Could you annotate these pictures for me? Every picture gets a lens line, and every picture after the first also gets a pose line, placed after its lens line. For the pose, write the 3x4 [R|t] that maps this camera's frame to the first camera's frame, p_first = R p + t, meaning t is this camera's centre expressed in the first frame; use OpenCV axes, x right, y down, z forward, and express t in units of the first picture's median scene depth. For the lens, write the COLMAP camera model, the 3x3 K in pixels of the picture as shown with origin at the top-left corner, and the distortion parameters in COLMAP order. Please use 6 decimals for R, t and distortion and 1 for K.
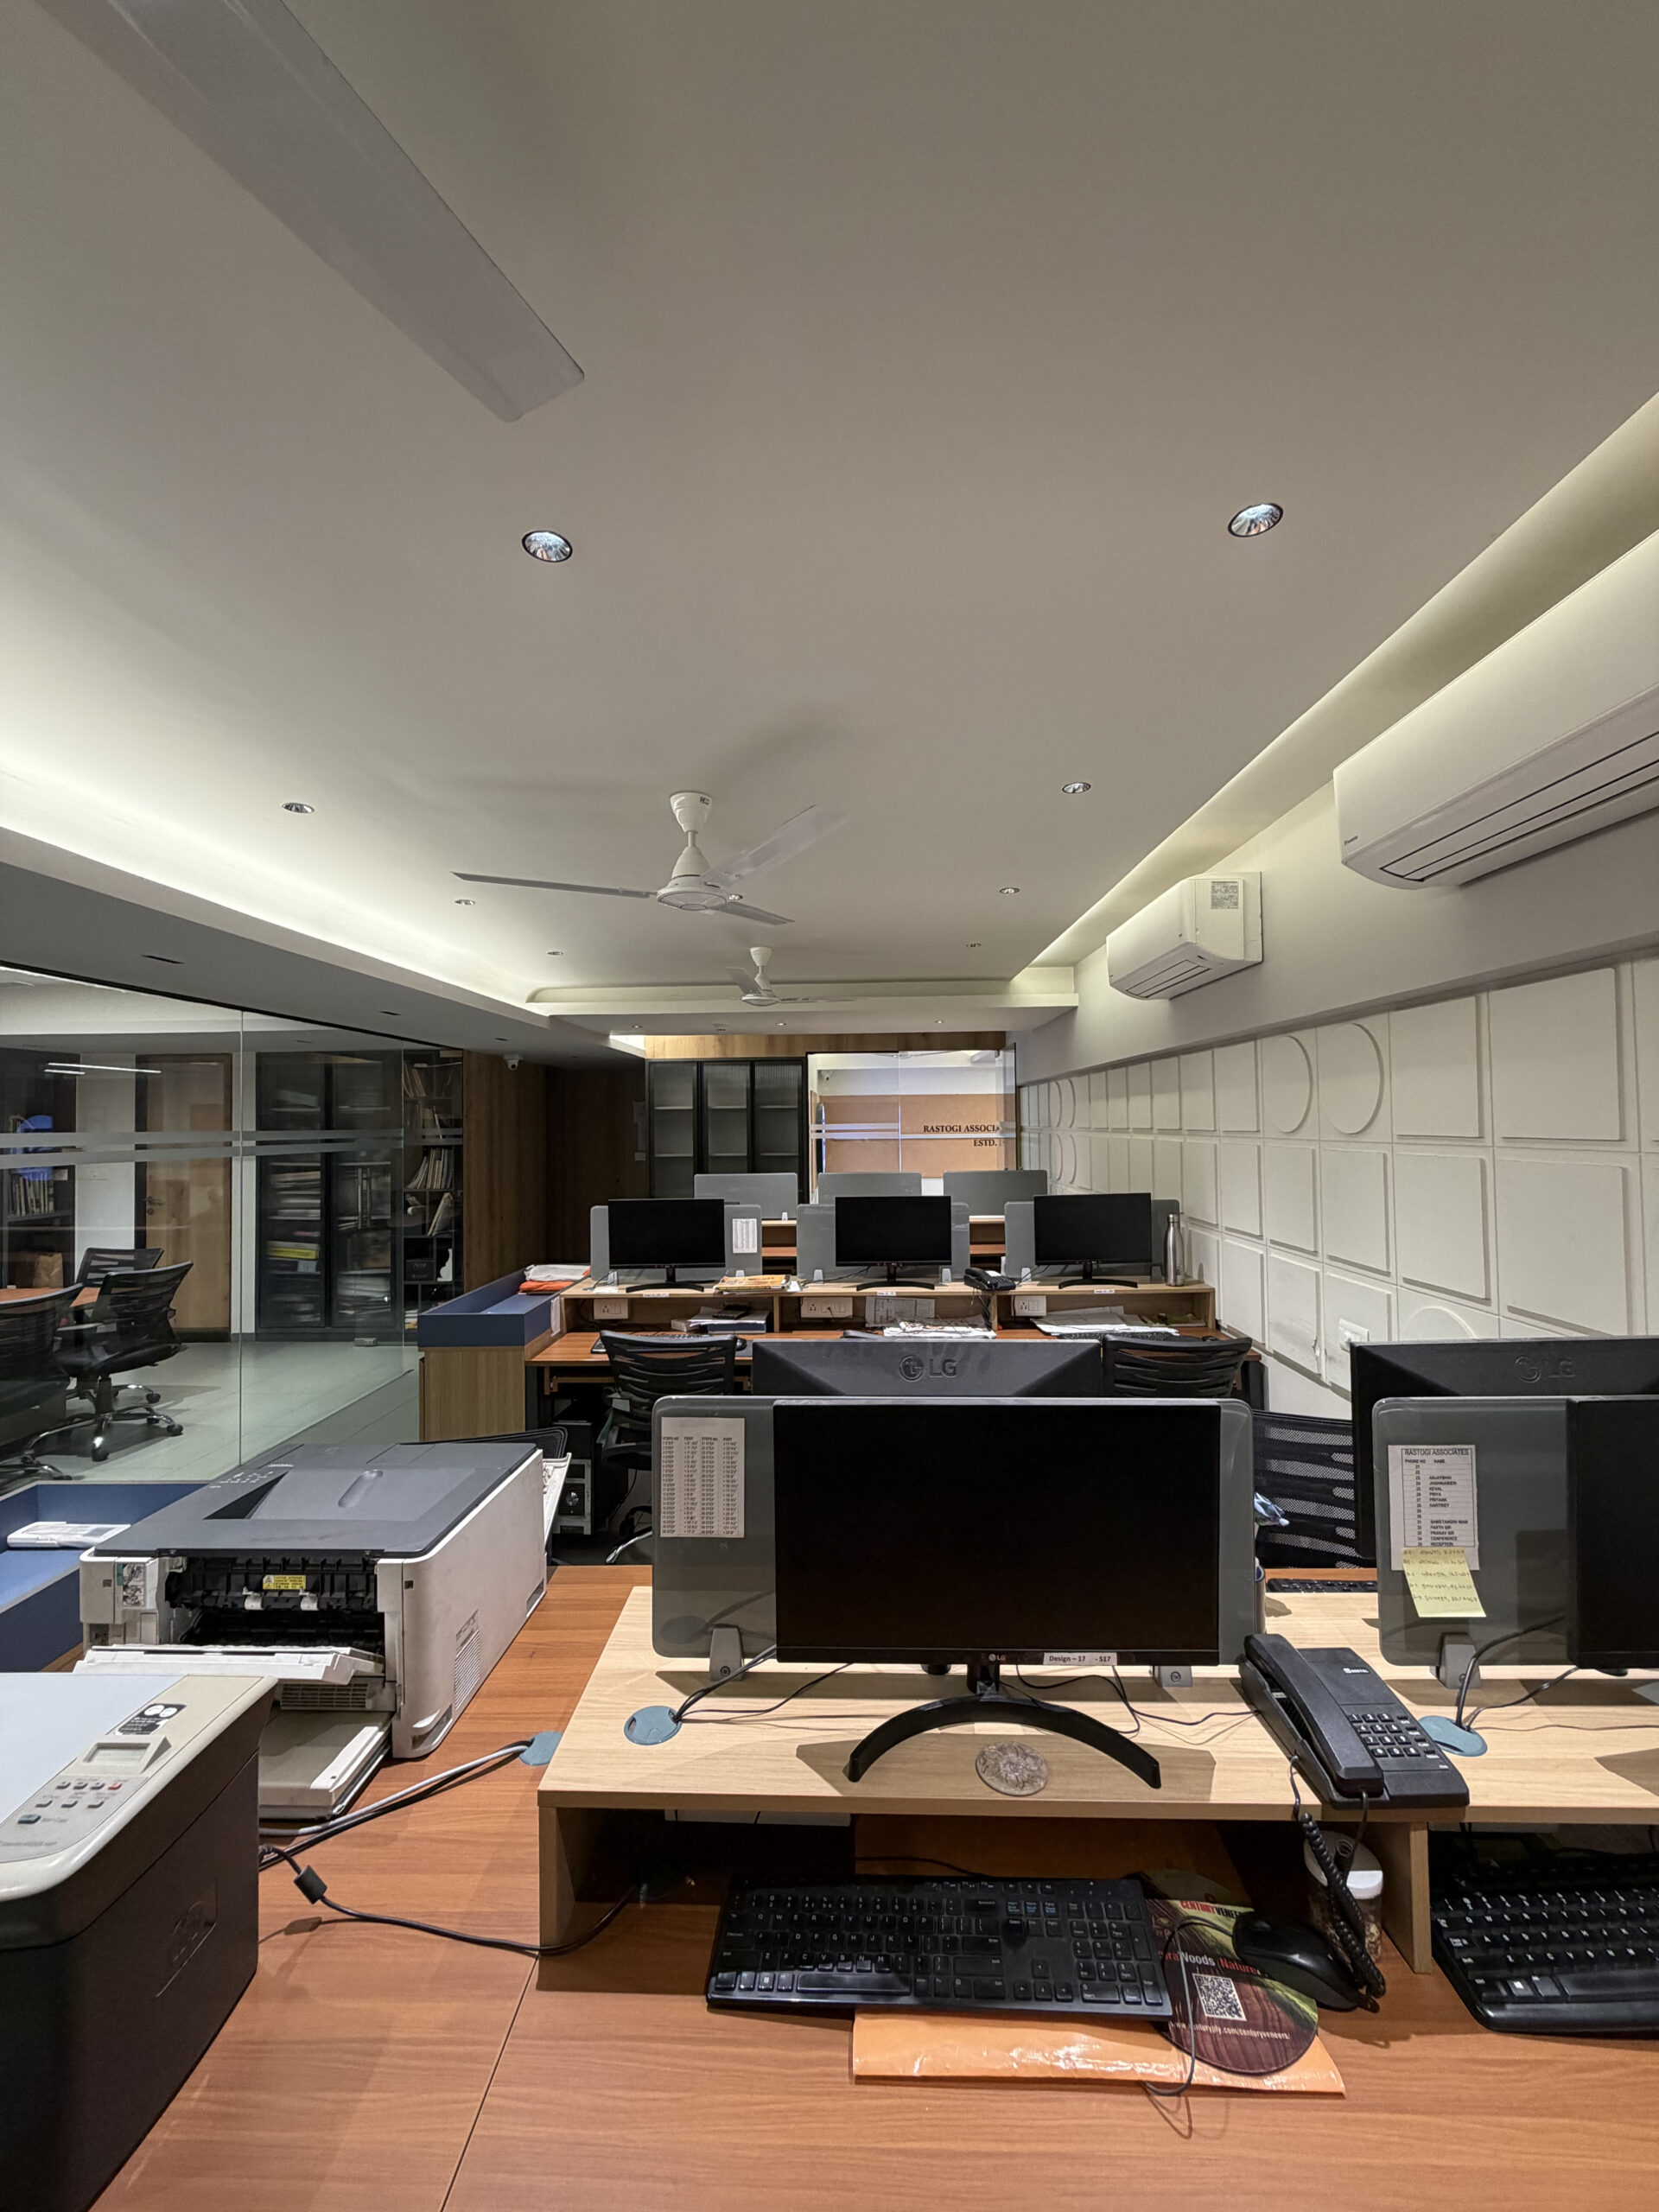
lens RADIAL K [[882.0, 0, 830.1], [0, 882.0, 1103.4], [0, 0, 1]] dist [0.002425, 0.000230]
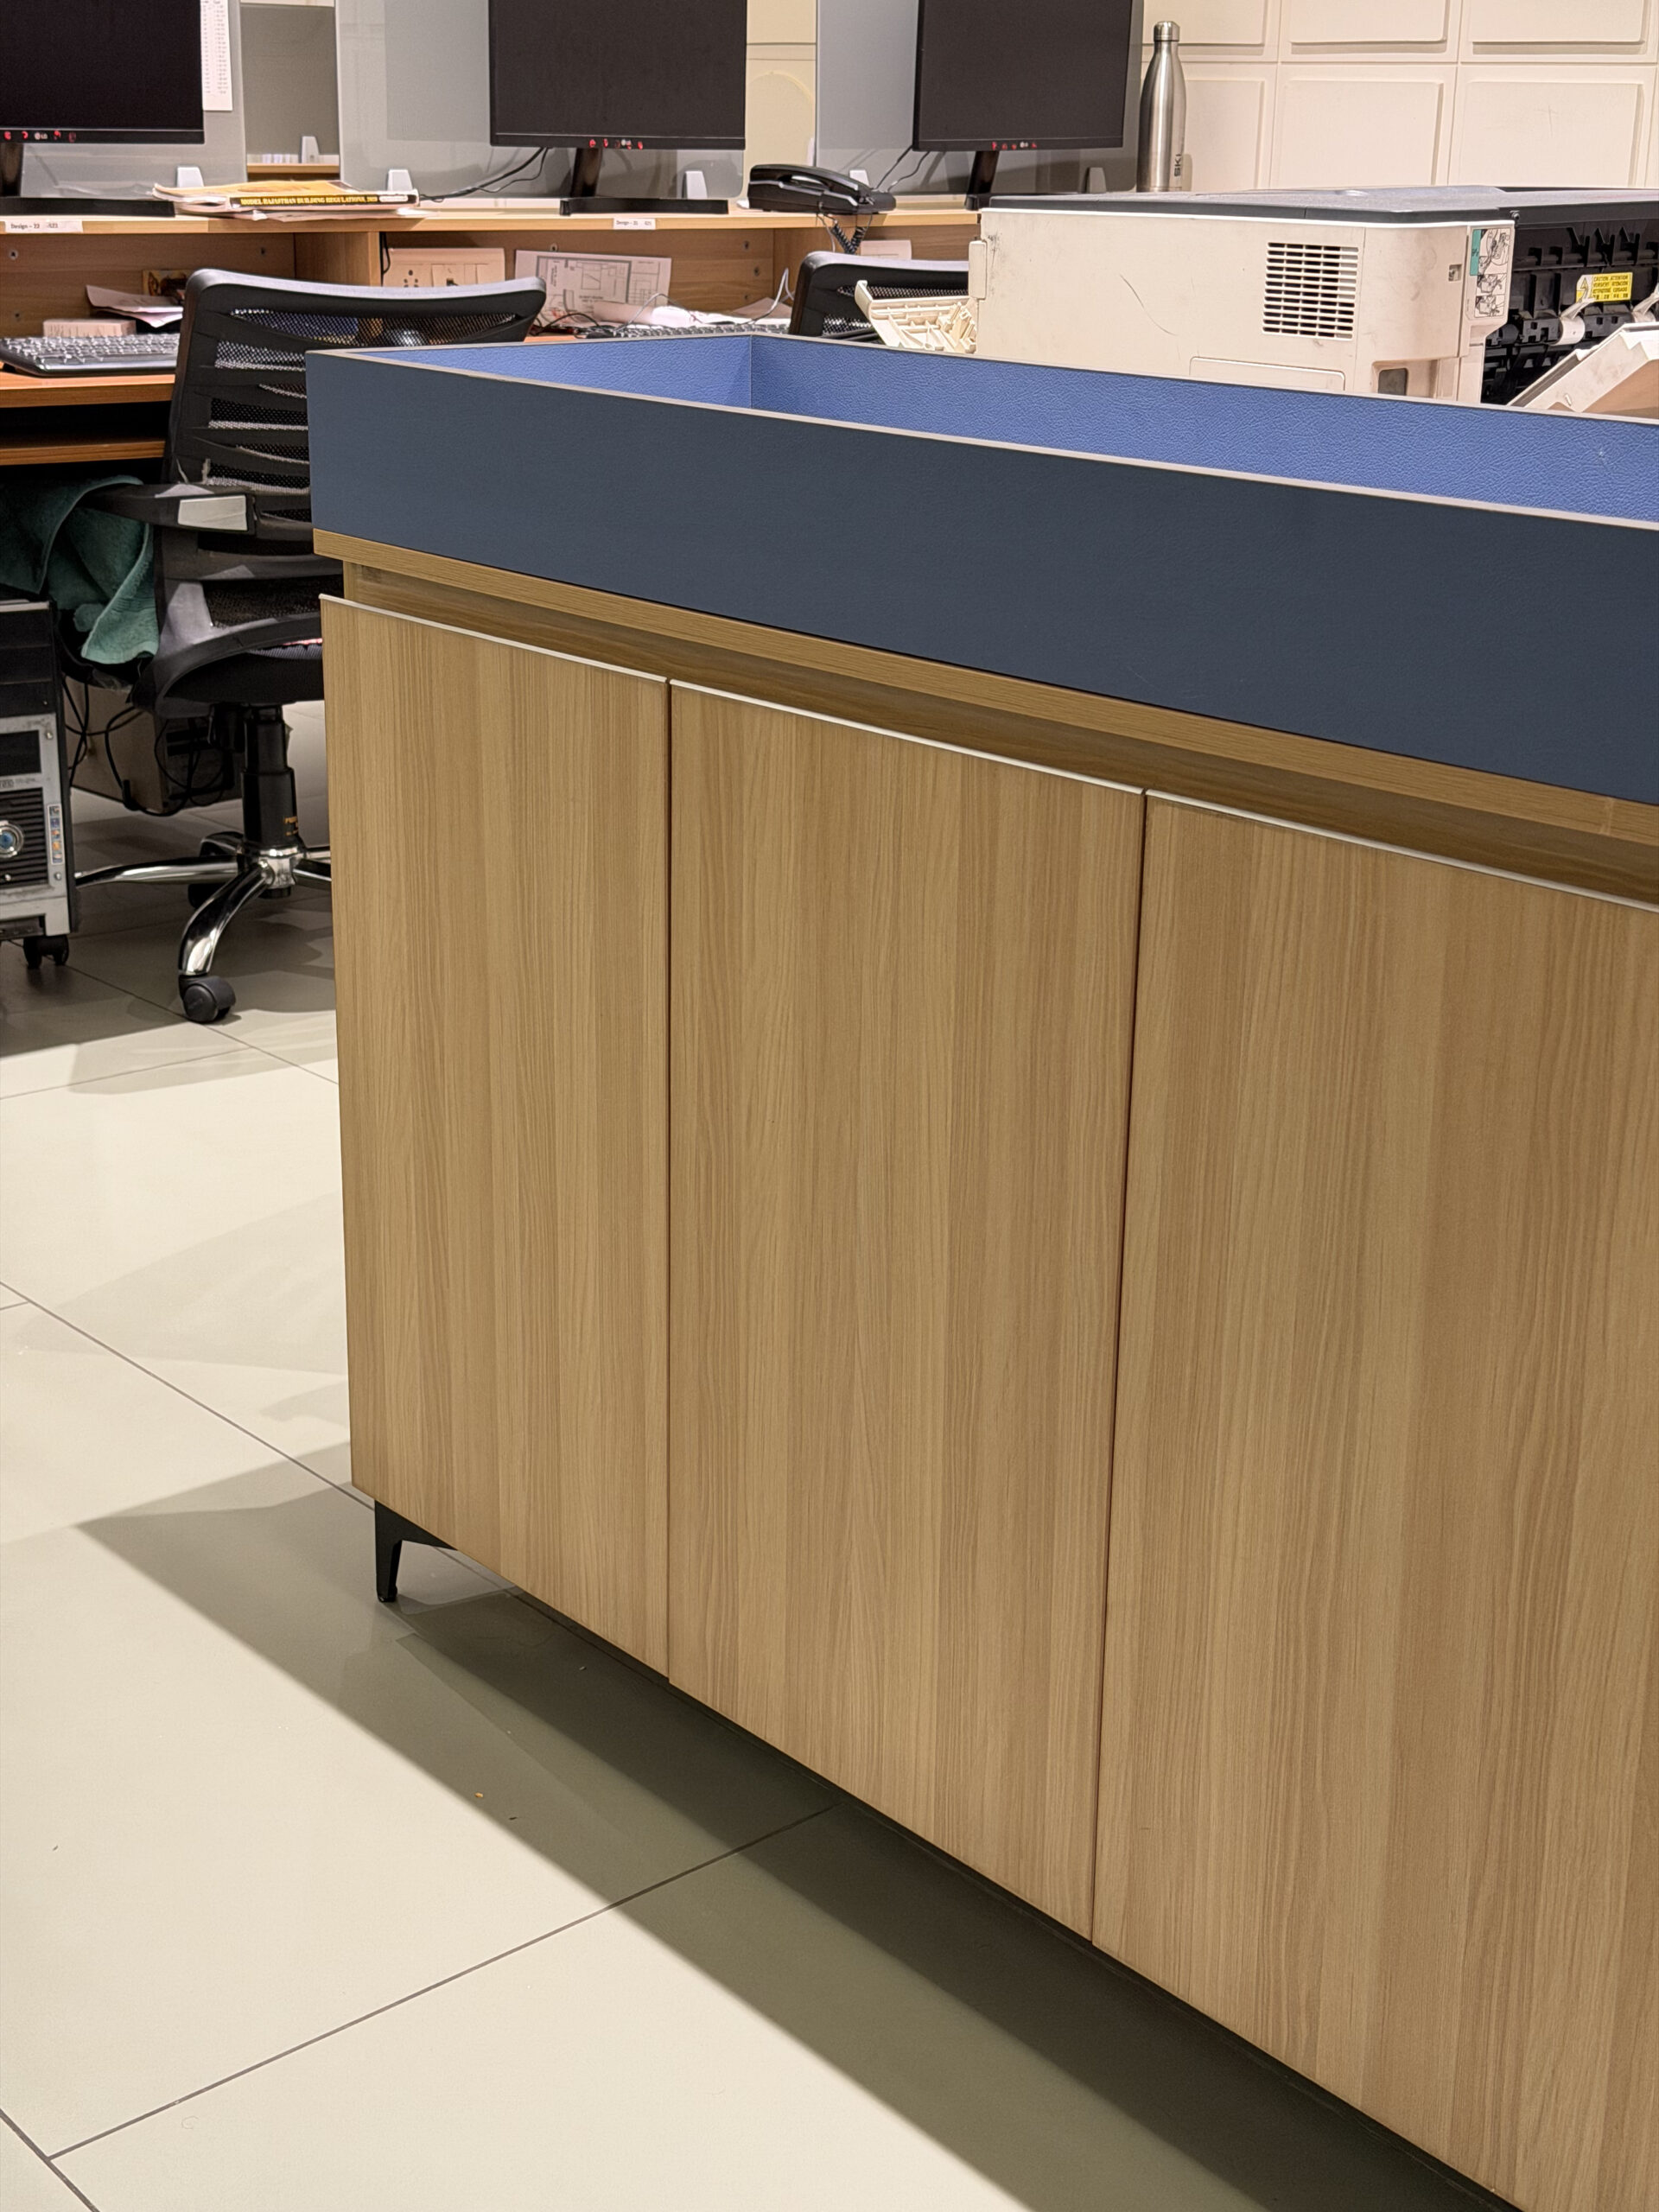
lens RADIAL K [[3063.9, 0, 827.1], [0, 3063.9, 1105.2], [0, 0, 1]] dist [-0.020007, 0.000000]
pose [[0.731983, -0.193021, 0.653410, -0.871746], [-0.036204, 0.946656, 0.320205, 0.174487], [-0.680361, -0.258040, 0.685948, -0.012947]]
